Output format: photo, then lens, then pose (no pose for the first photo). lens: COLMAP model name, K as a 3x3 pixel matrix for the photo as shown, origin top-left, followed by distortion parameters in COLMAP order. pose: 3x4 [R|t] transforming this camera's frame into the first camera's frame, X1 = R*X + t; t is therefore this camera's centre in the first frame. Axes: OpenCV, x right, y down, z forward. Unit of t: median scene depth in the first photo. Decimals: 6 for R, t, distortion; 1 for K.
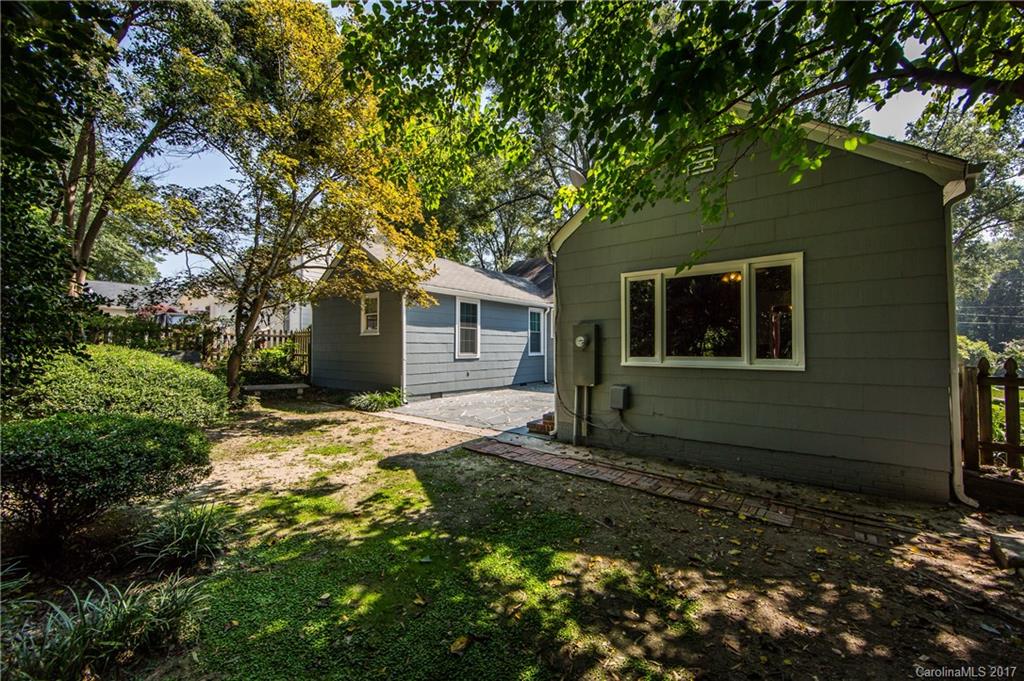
lens RADIAL K [[403.5, 0, 510.3], [0, 403.5, 339.9], [0, 0, 1]] dist [-0.003331, -0.000300]
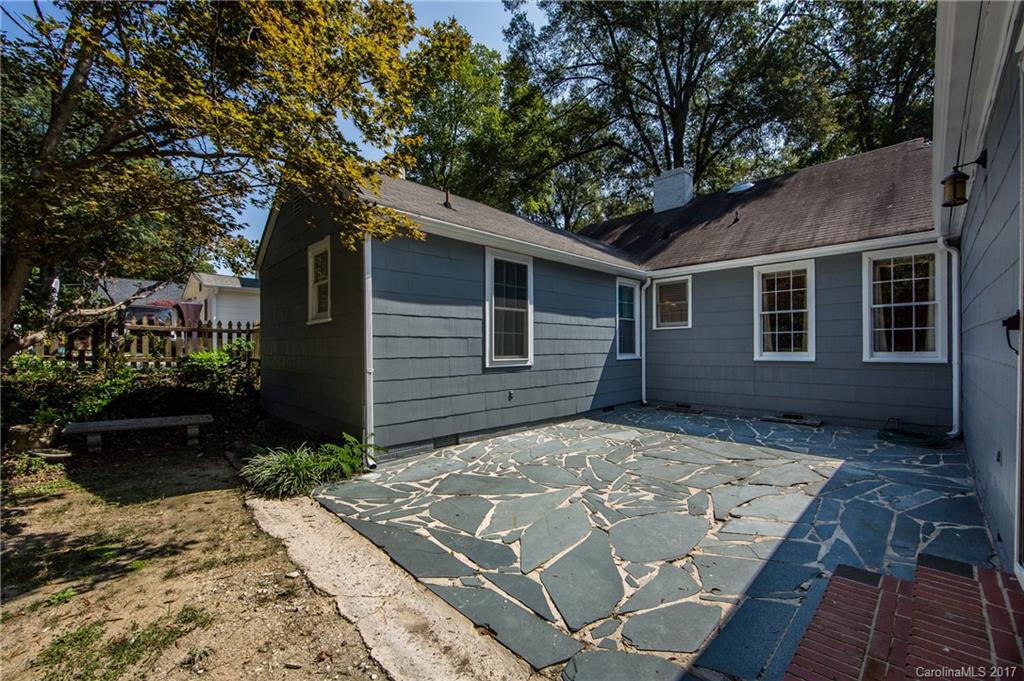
lens RADIAL K [[403.5, 0, 516.0], [0, 403.5, 345.3], [0, 0, 1]] dist [-0.003331, -0.000300]
pose [[0.991544, -0.007497, -0.129554, -0.027488], [0.009411, 0.999855, 0.014168, 0.010240], [0.129429, -0.015267, 0.991471, 0.459743]]
